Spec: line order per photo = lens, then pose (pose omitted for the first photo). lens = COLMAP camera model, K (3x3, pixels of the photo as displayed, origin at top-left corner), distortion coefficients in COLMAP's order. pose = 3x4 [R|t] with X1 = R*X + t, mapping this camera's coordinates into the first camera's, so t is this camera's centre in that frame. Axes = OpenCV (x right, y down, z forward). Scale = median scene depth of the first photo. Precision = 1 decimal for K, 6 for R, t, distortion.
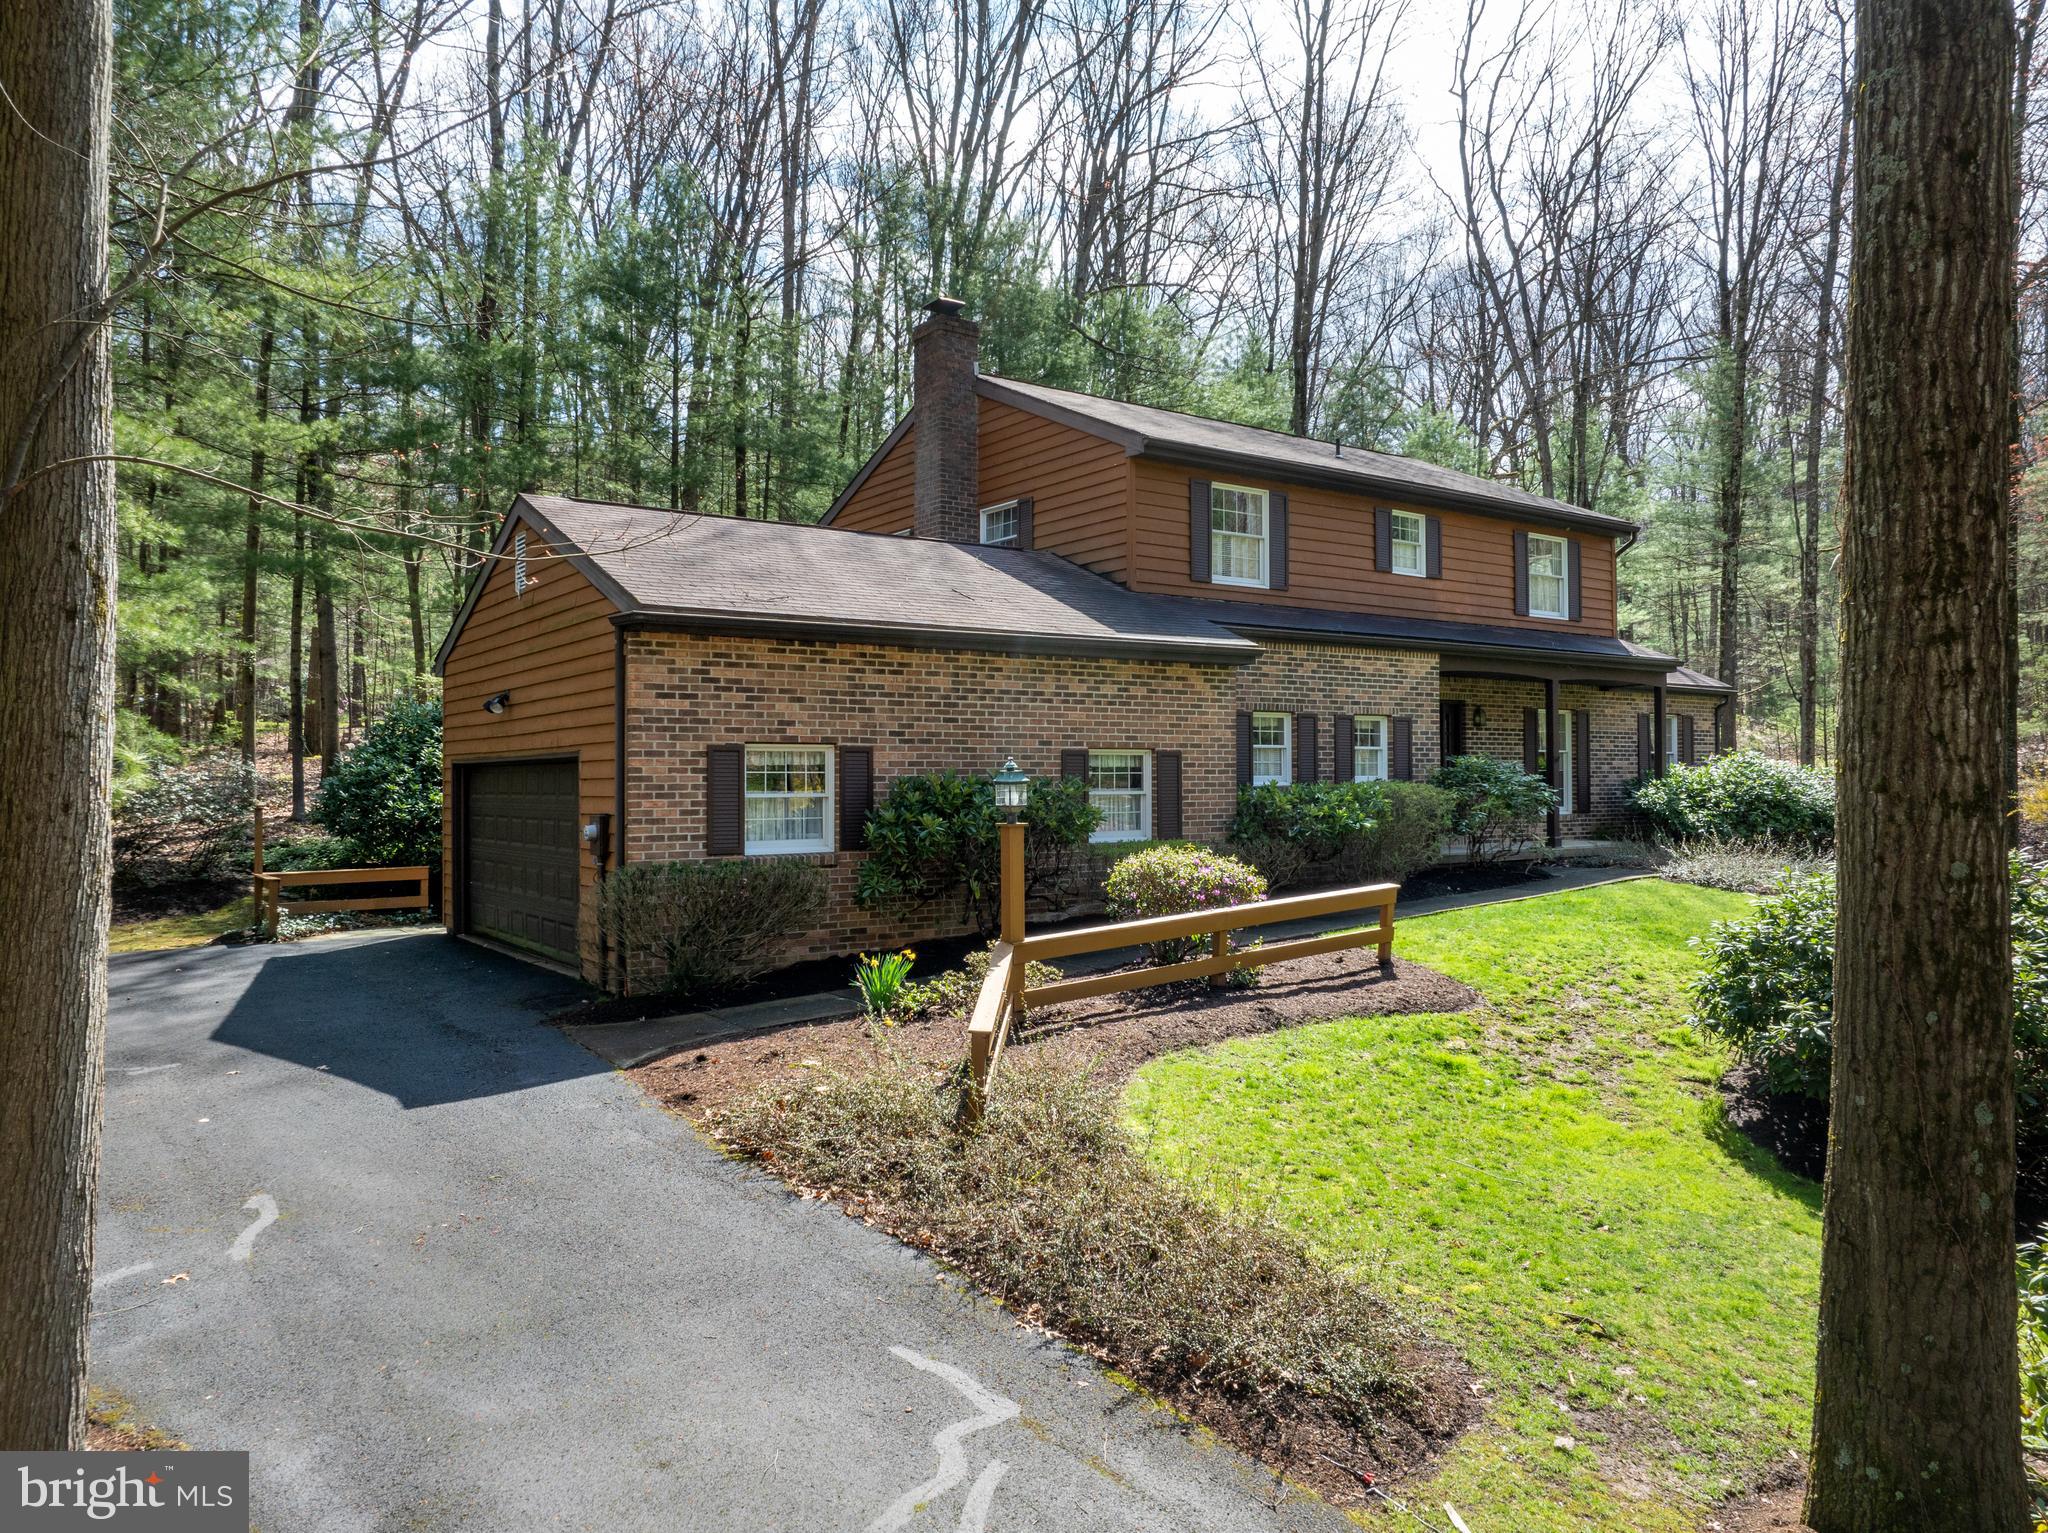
lens RADIAL K [[1459.8, 0, 1024.0], [0, 1459.8, 766.5], [0, 0, 1]] dist [-0.049211, -0.000853]
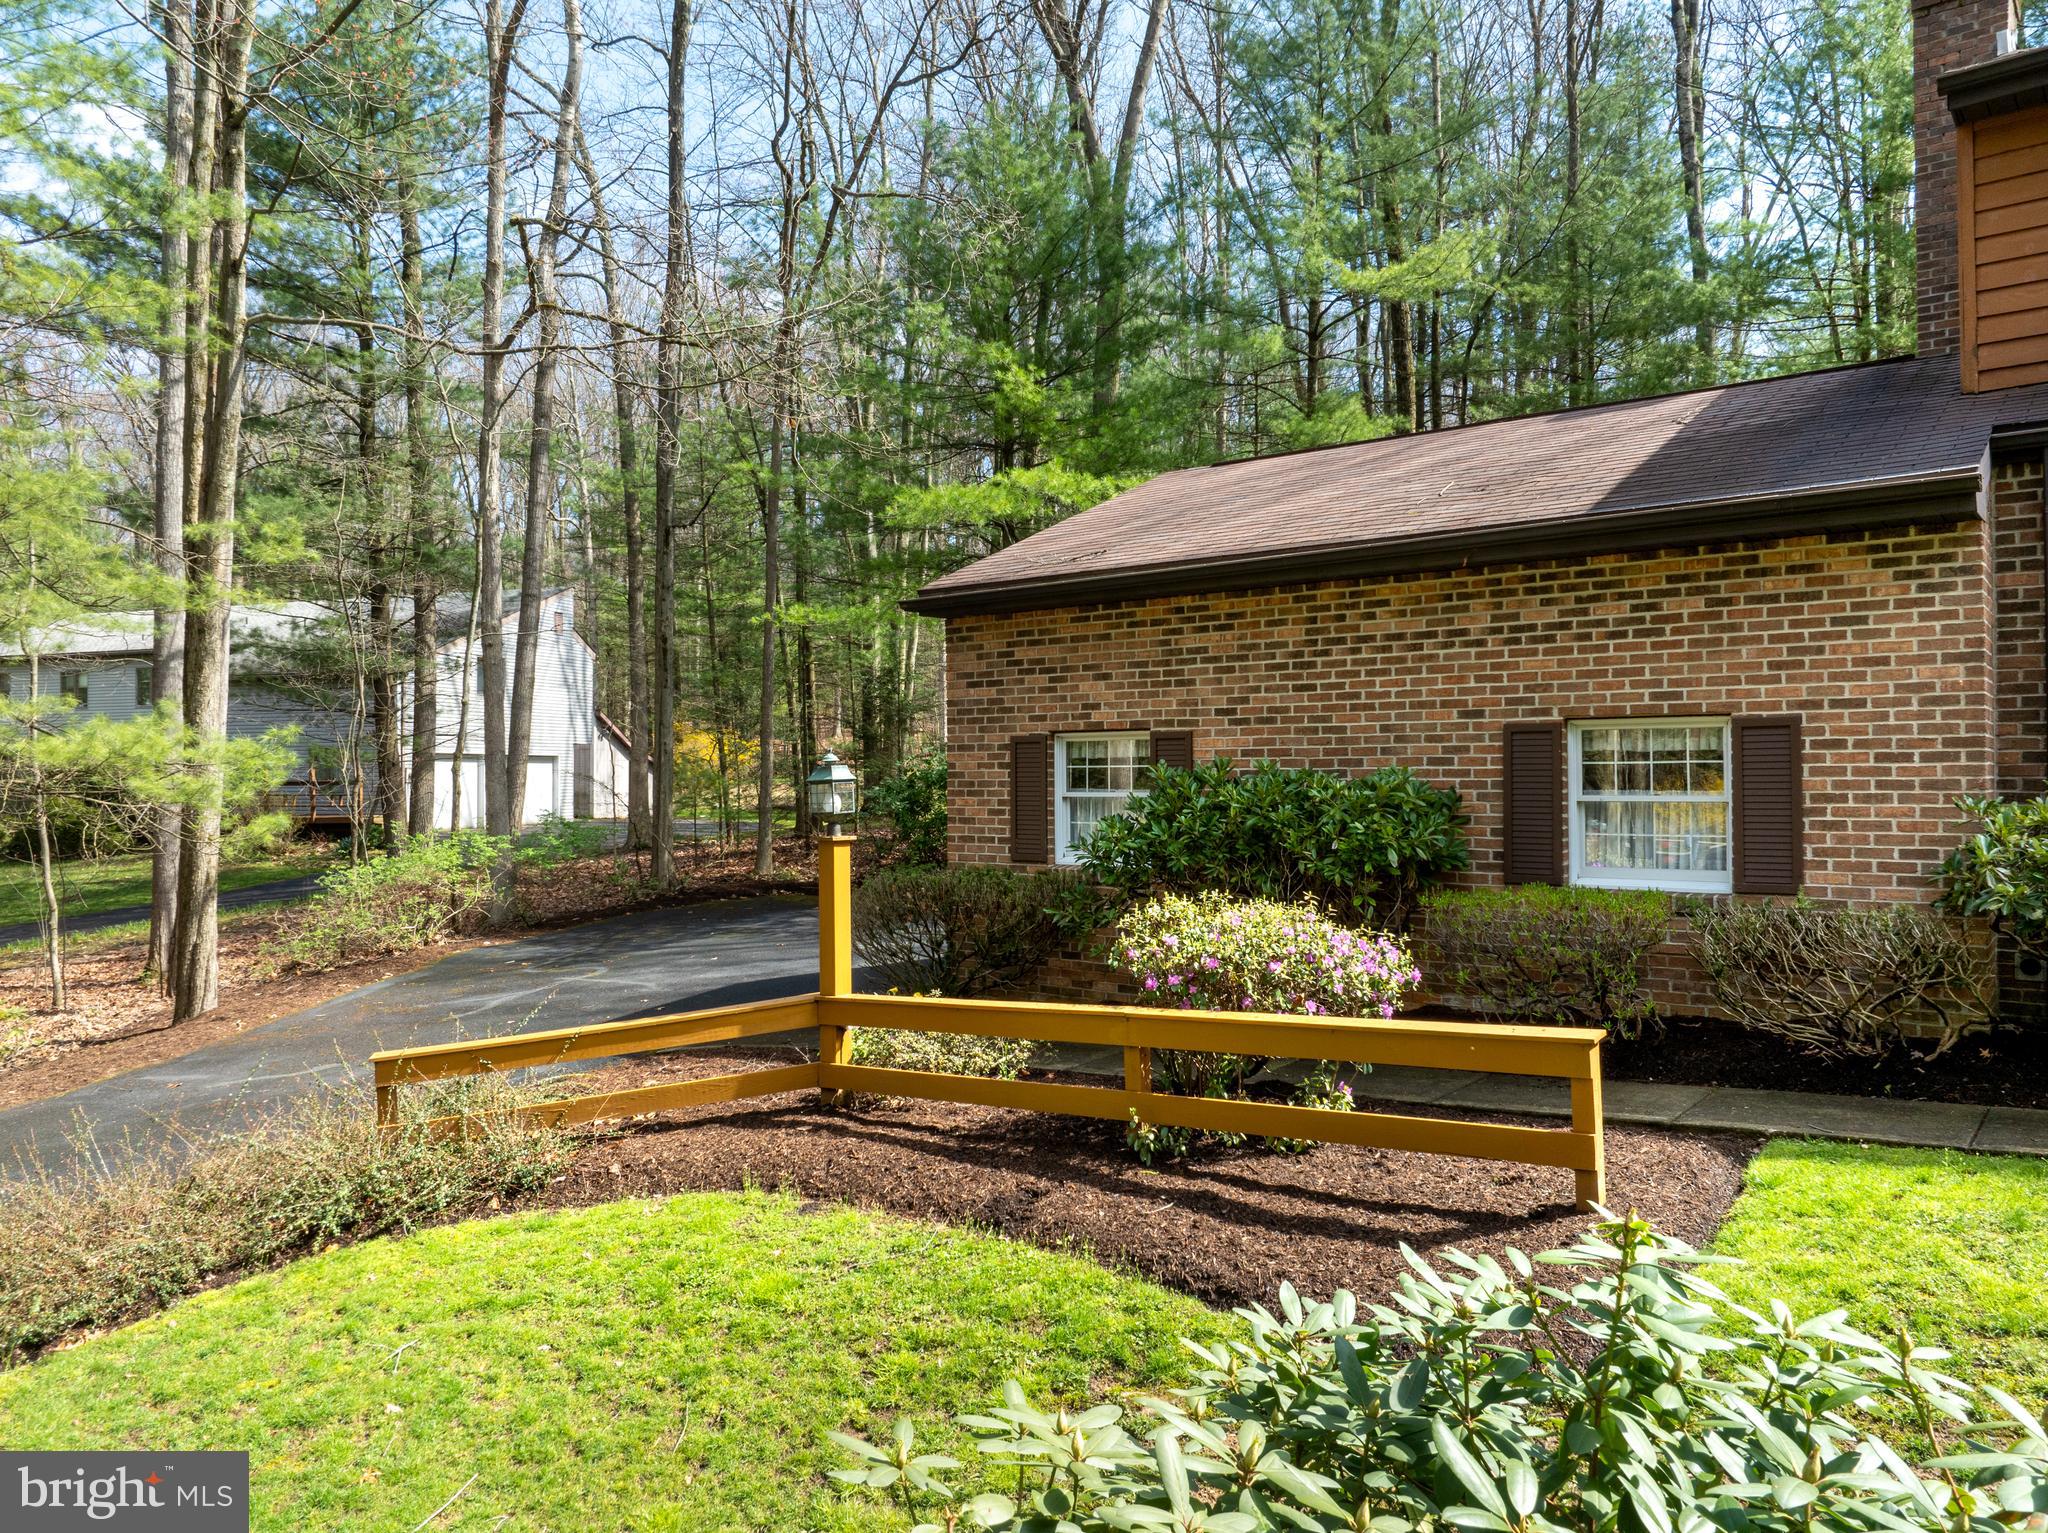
lens RADIAL K [[1459.8, 0, 1024.0], [0, 1459.8, 766.5], [0, 0, 1]] dist [-0.049211, -0.000853]
pose [[0.249039, -0.002824, -0.968489, 0.574147], [0.015284, 0.999883, 0.001015, 0.002351], [0.968373, -0.015055, 0.249052, 0.701337]]
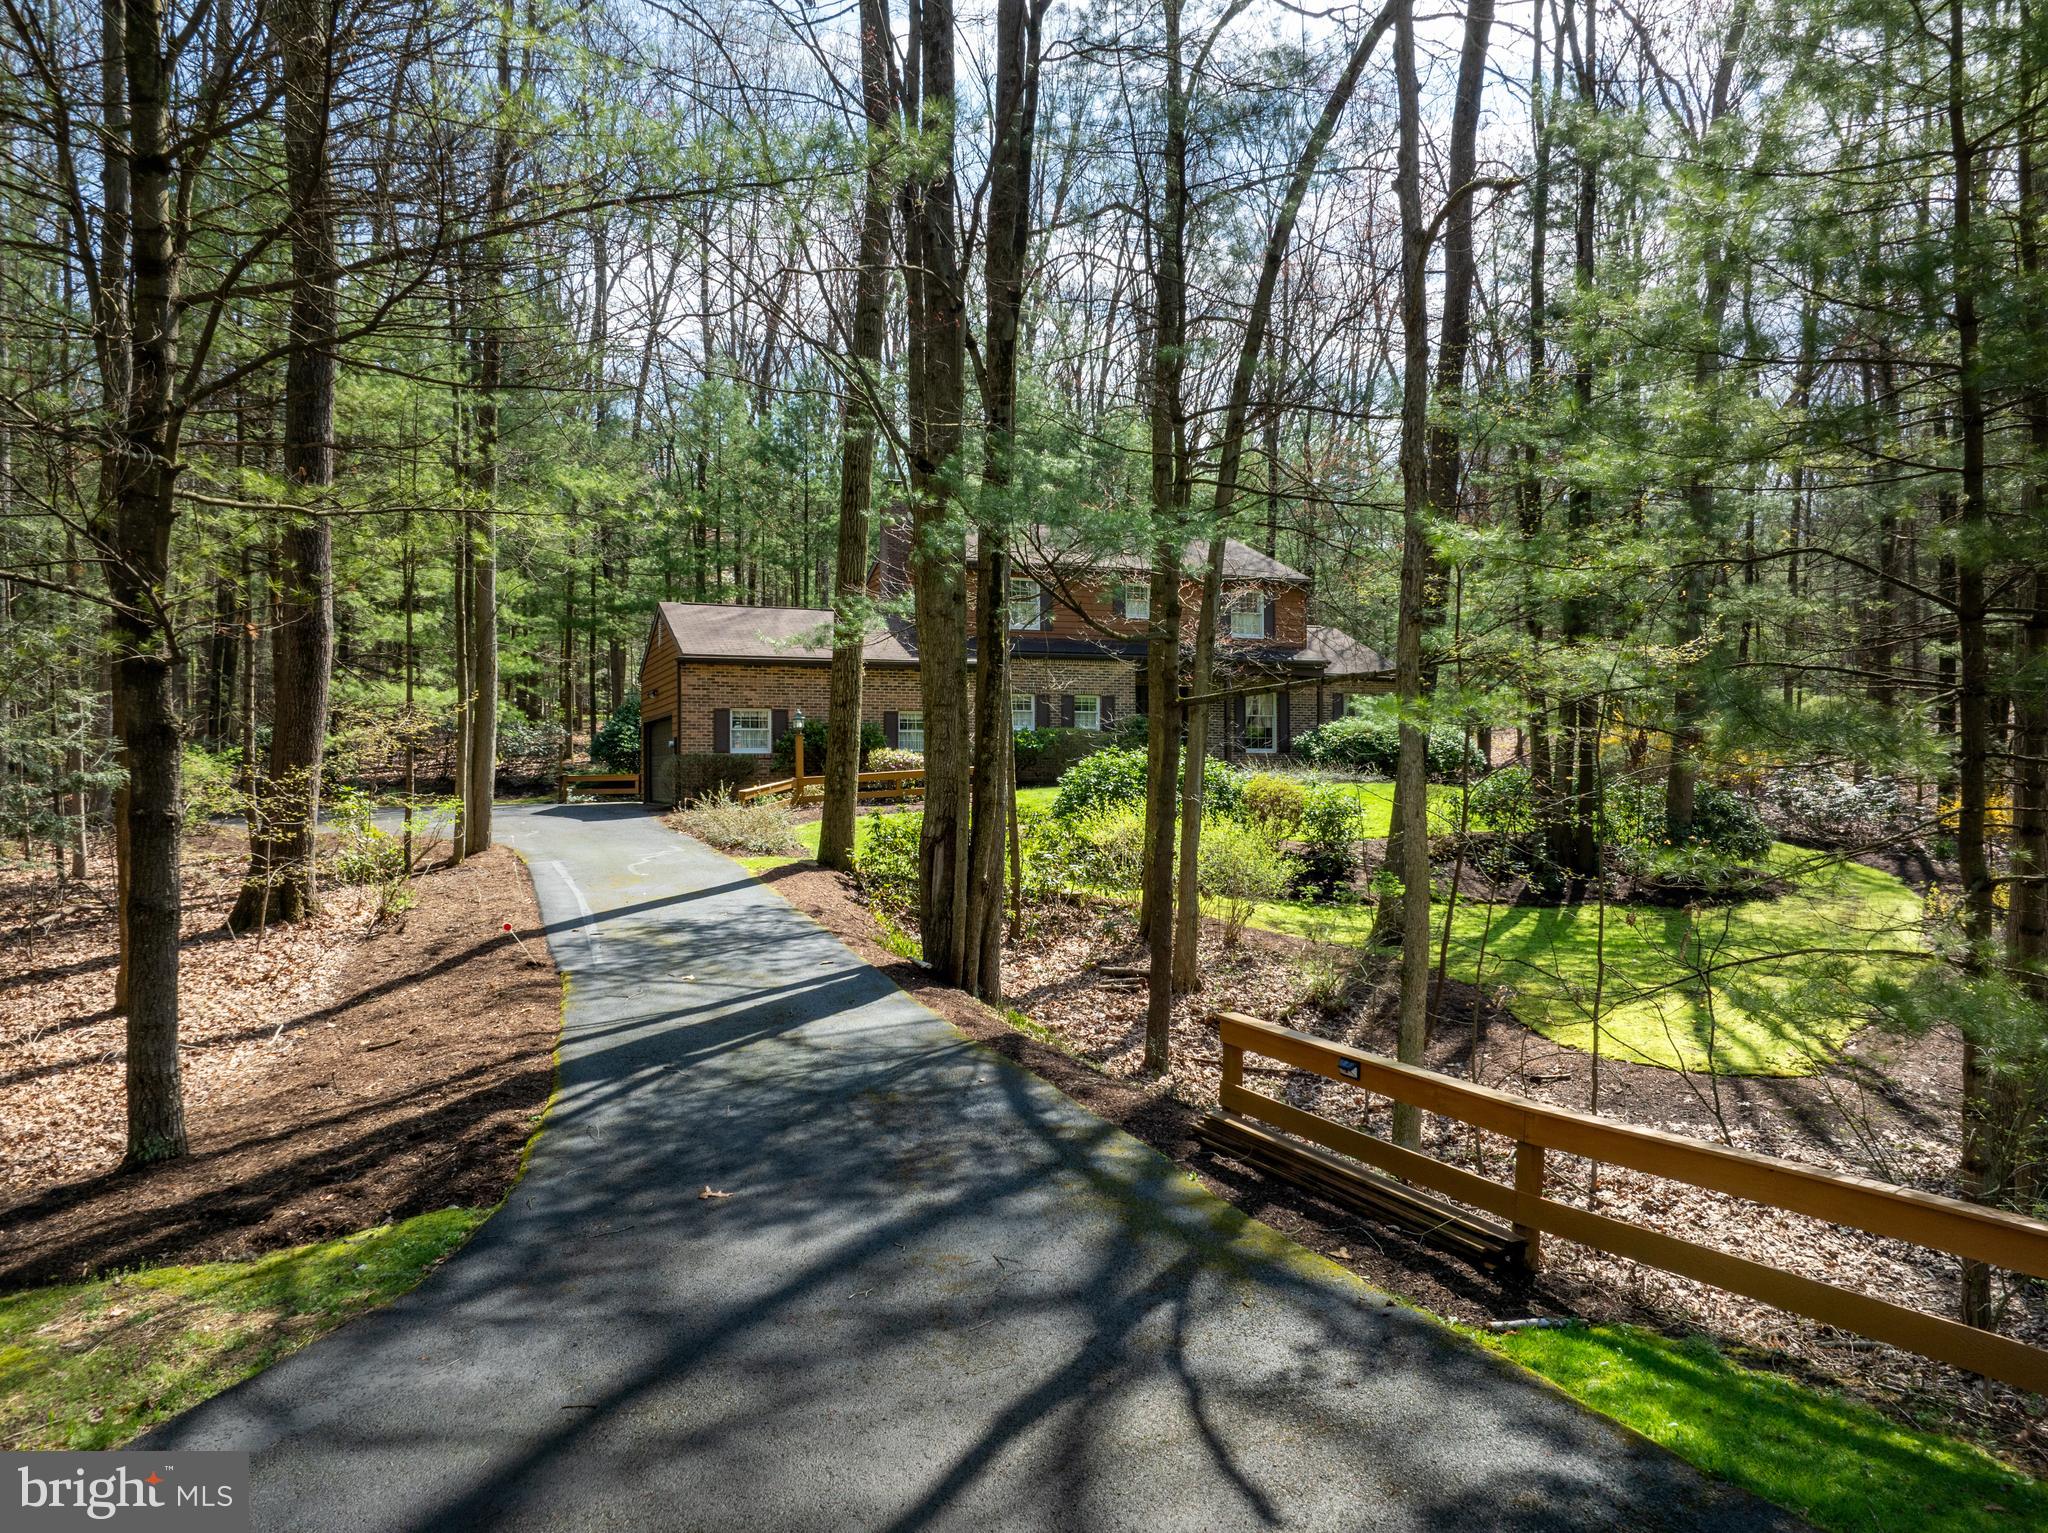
lens RADIAL K [[1459.8, 0, 1024.0], [0, 1459.8, 766.5], [0, 0, 1]] dist [-0.049211, -0.000853]
pose [[0.975489, -0.004595, -0.219999, 0.759395], [0.005471, 0.999979, 0.003375, 0.070696], [0.219979, -0.004496, 0.975494, -1.177015]]
